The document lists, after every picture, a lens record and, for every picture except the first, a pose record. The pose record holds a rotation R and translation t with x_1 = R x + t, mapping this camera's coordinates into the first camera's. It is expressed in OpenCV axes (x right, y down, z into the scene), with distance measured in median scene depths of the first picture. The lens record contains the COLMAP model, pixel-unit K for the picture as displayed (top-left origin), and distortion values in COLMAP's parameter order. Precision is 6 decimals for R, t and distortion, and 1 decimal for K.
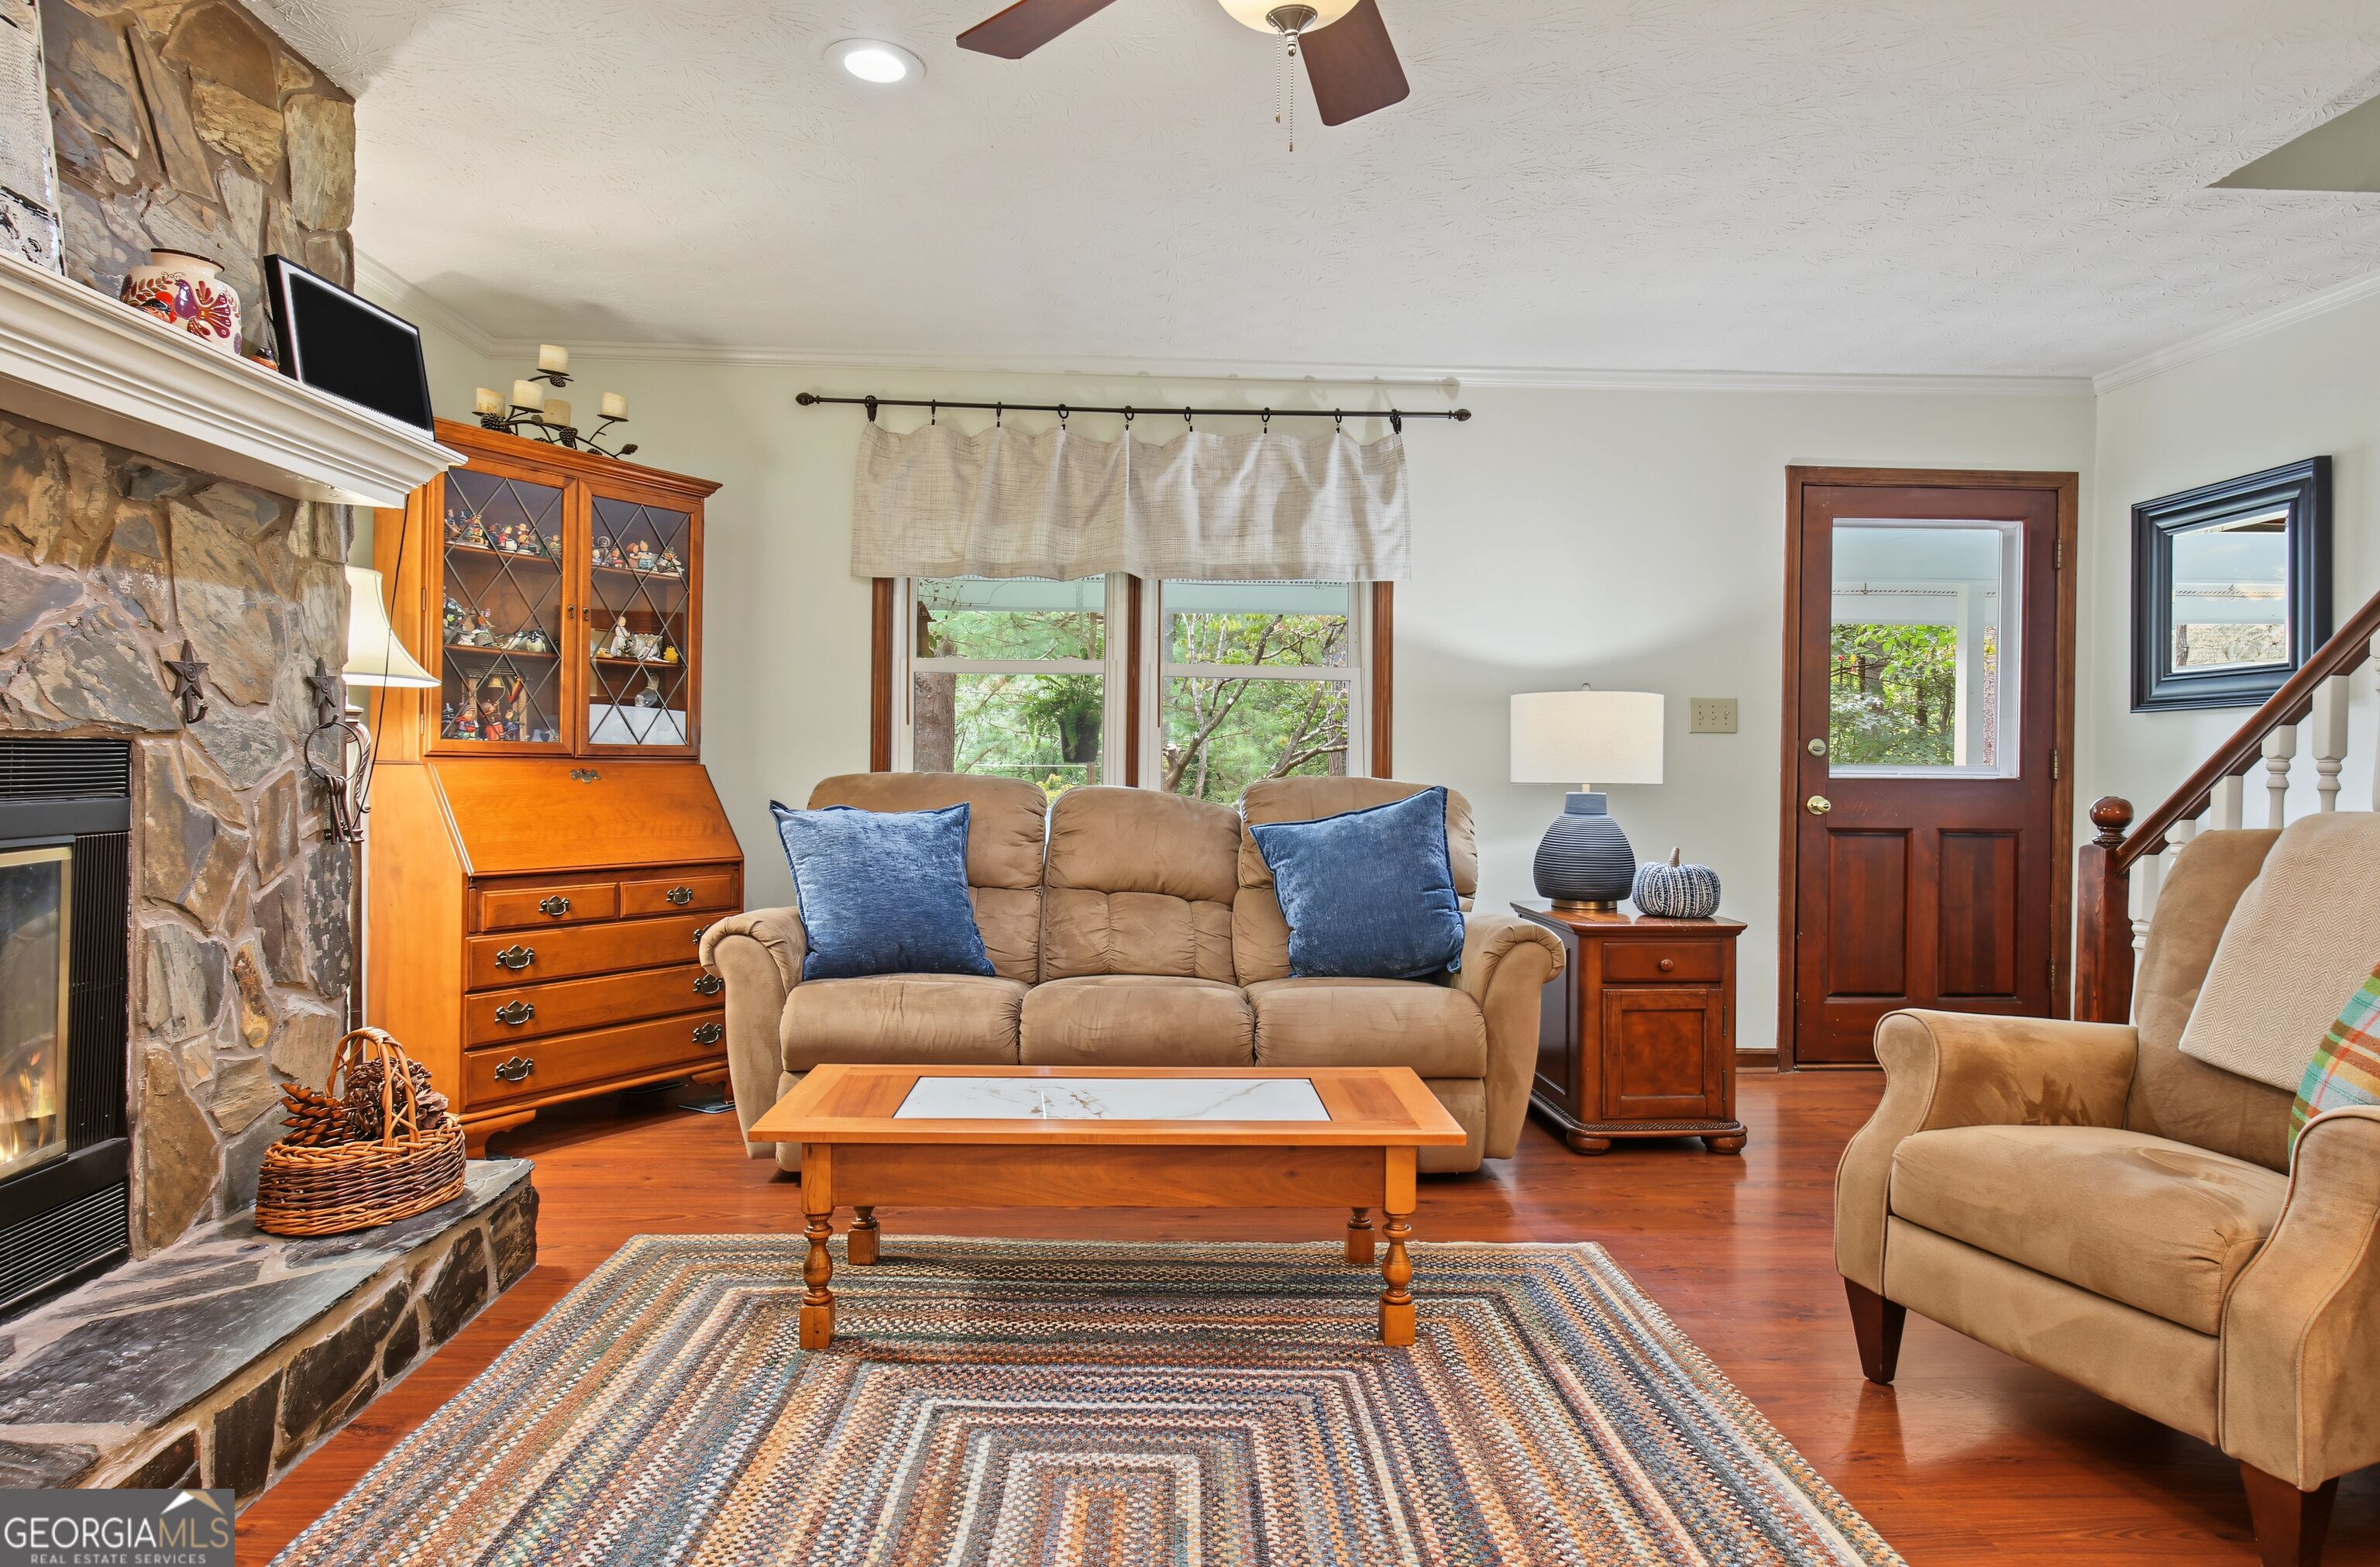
lens RADIAL K [[1346.8, 0, 1194.2], [0, 1346.8, 764.4], [0, 0, 1]] dist [0.005954, 0.000035]
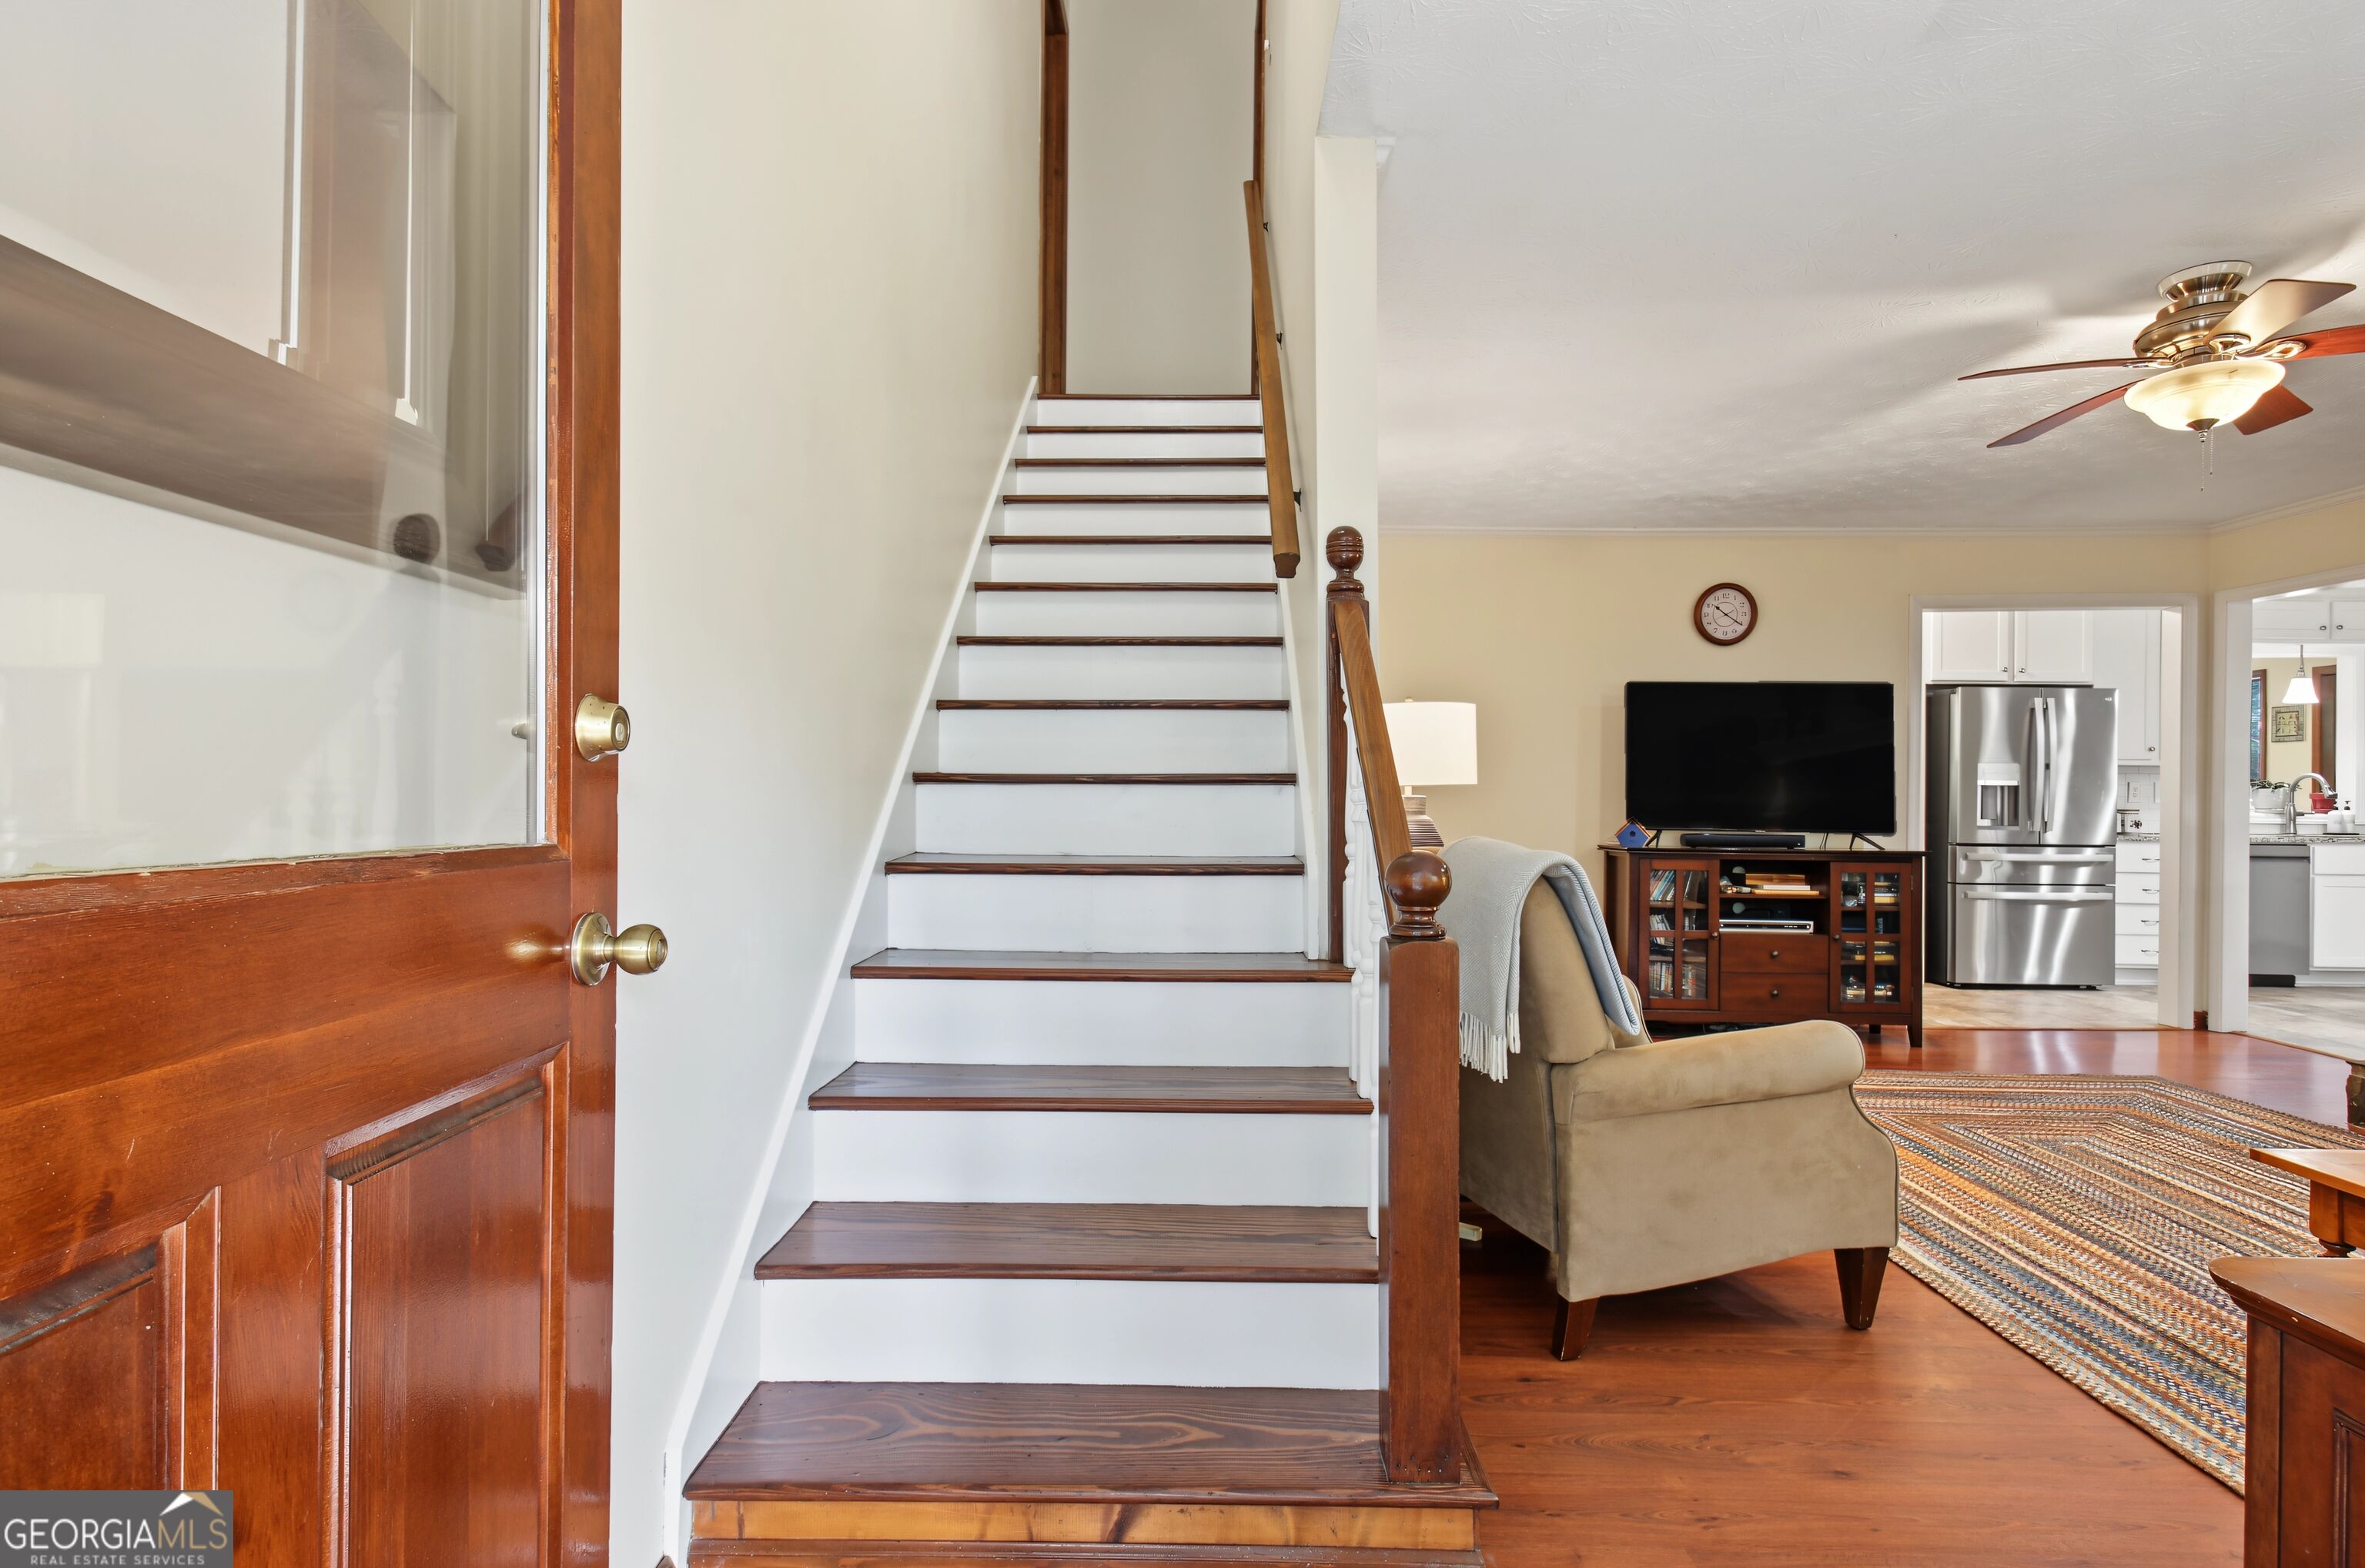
lens RADIAL K [[1212.6, 0, 1146.6], [0, 1212.6, 790.3], [0, 0, 1]] dist [0.004275, -0.002710]
pose [[-0.996220, -0.019819, 0.084571, 0.999357], [-0.019769, 0.999804, 0.001422, -0.002864], [-0.084582, -0.000255, -0.996416, 2.017896]]
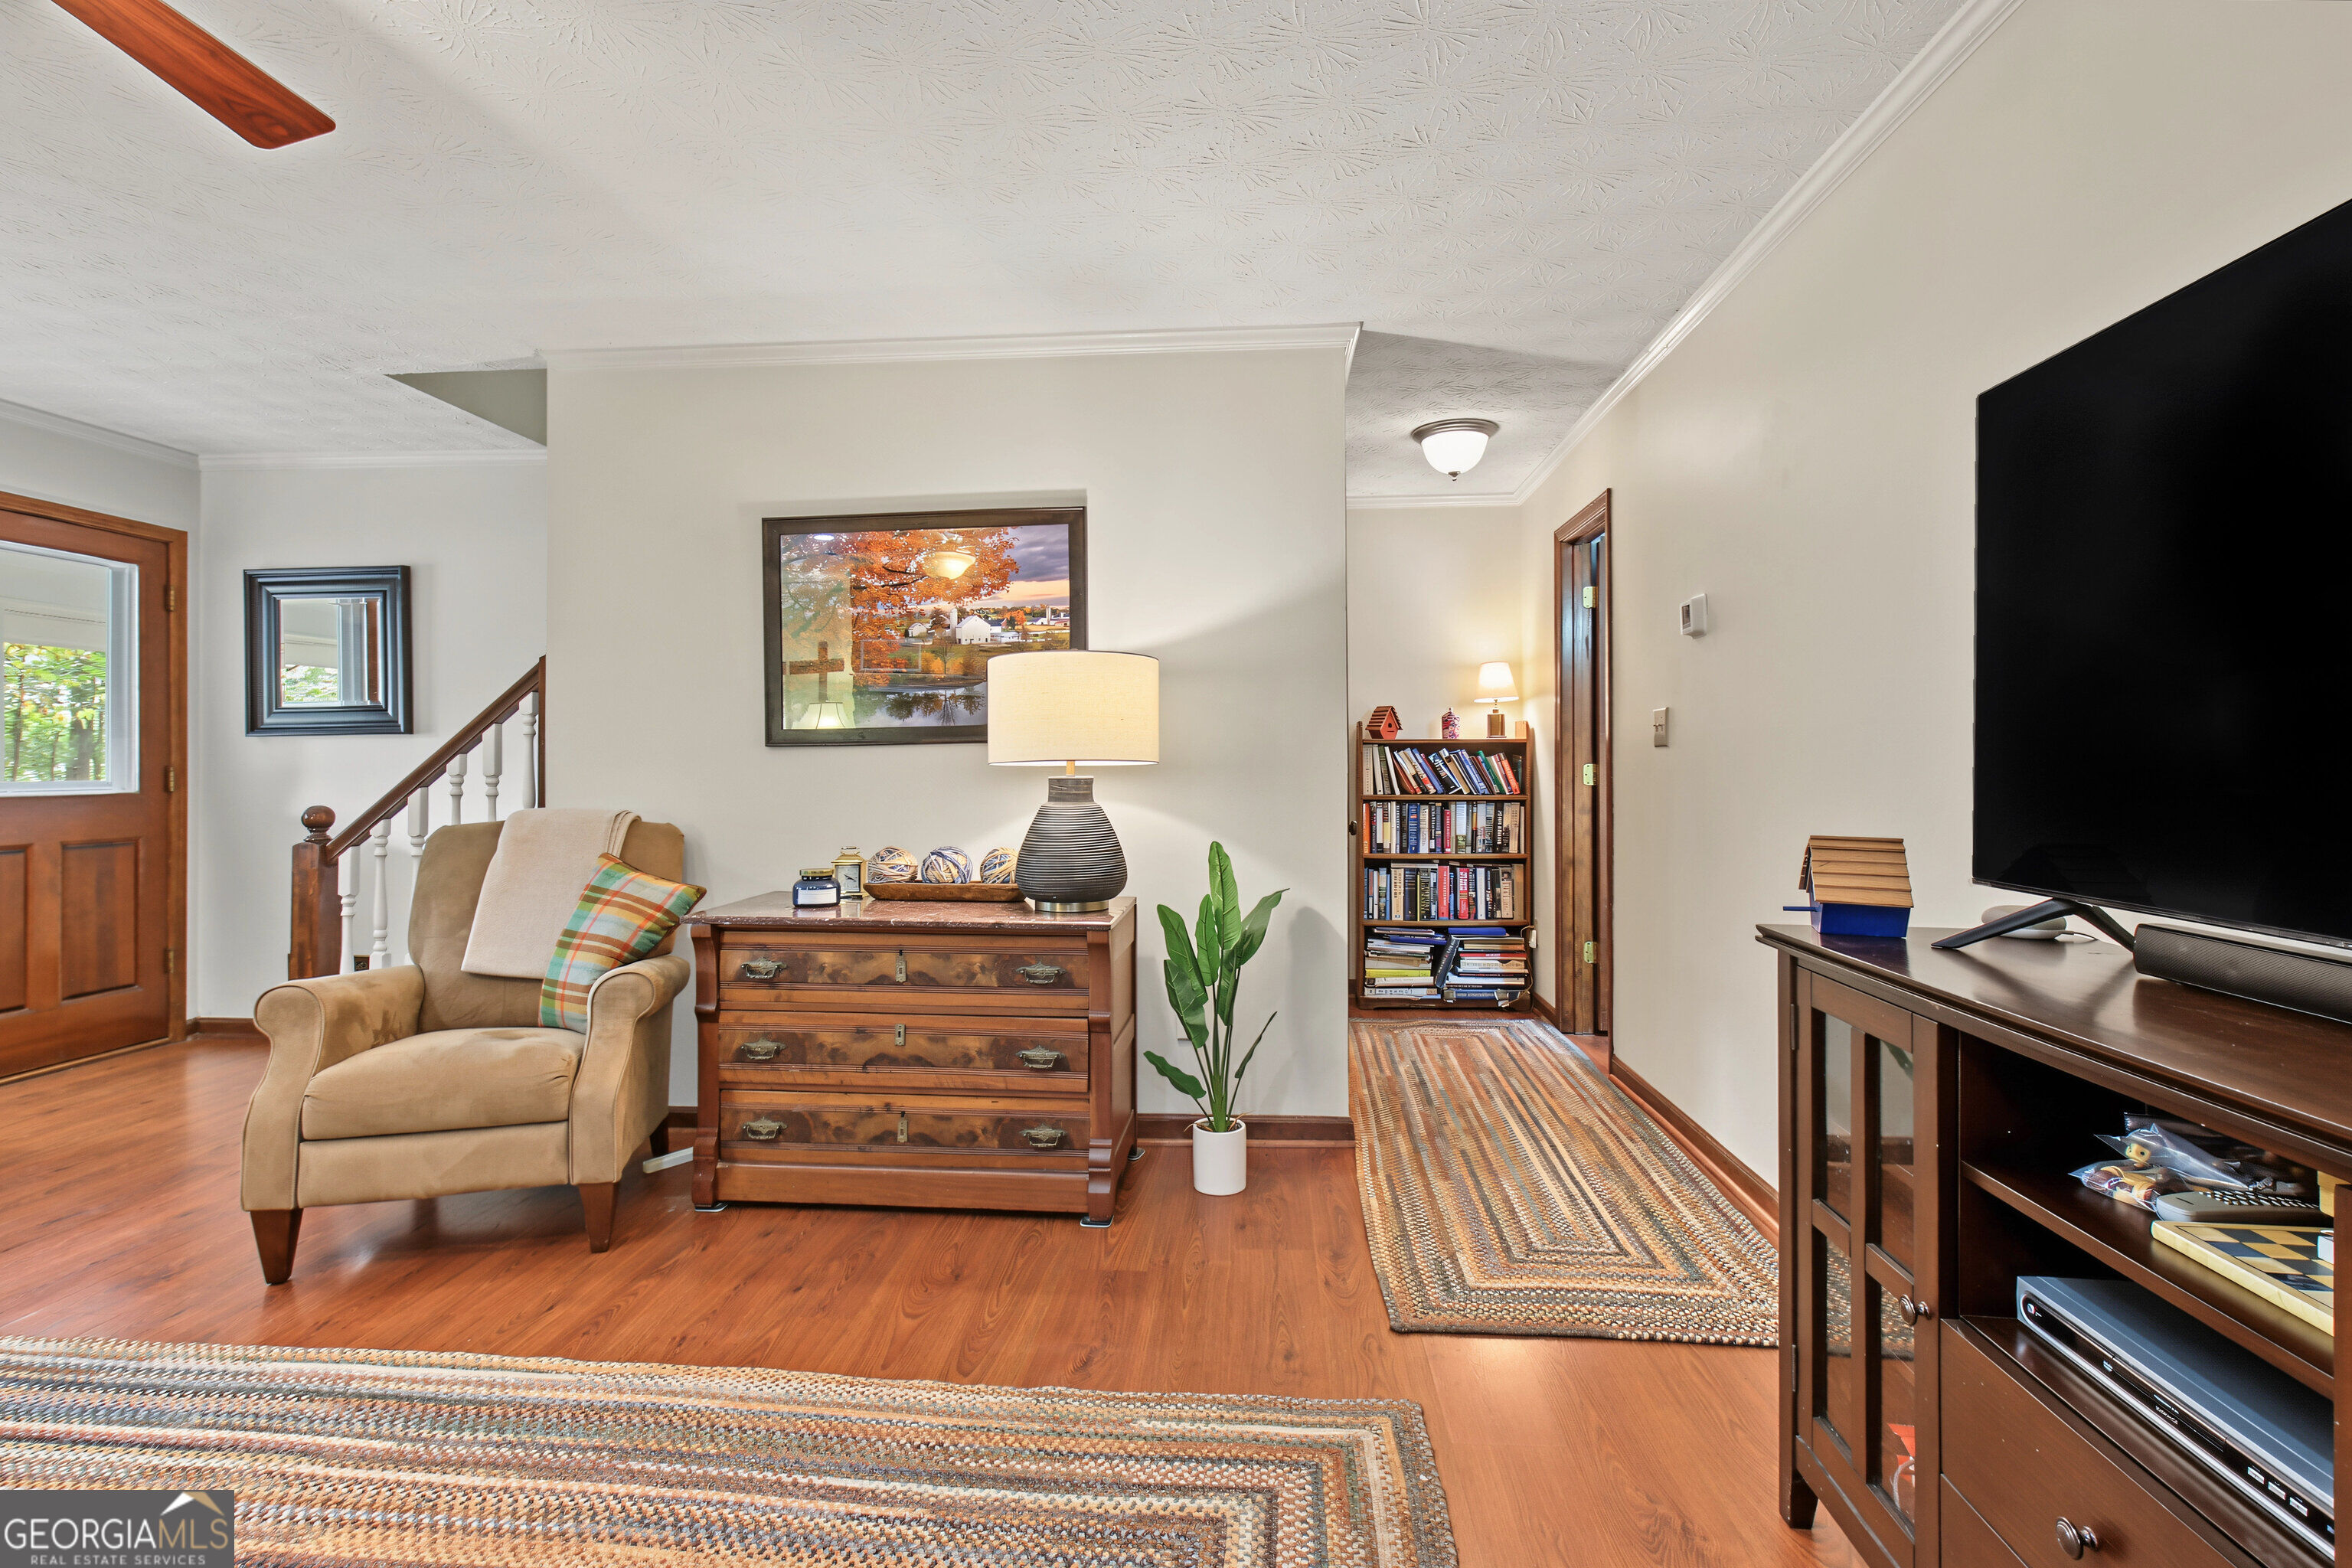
lens RADIAL K [[1111.6, 0, 1179.2], [0, 1111.6, 755.5], [0, 0, 1]] dist [0.003603, 0.000578]
pose [[0.126286, -0.005317, 0.991980, -0.396938], [0.012160, 0.999919, 0.003812, -0.026076], [-0.991919, 0.011581, 0.126340, 0.030544]]
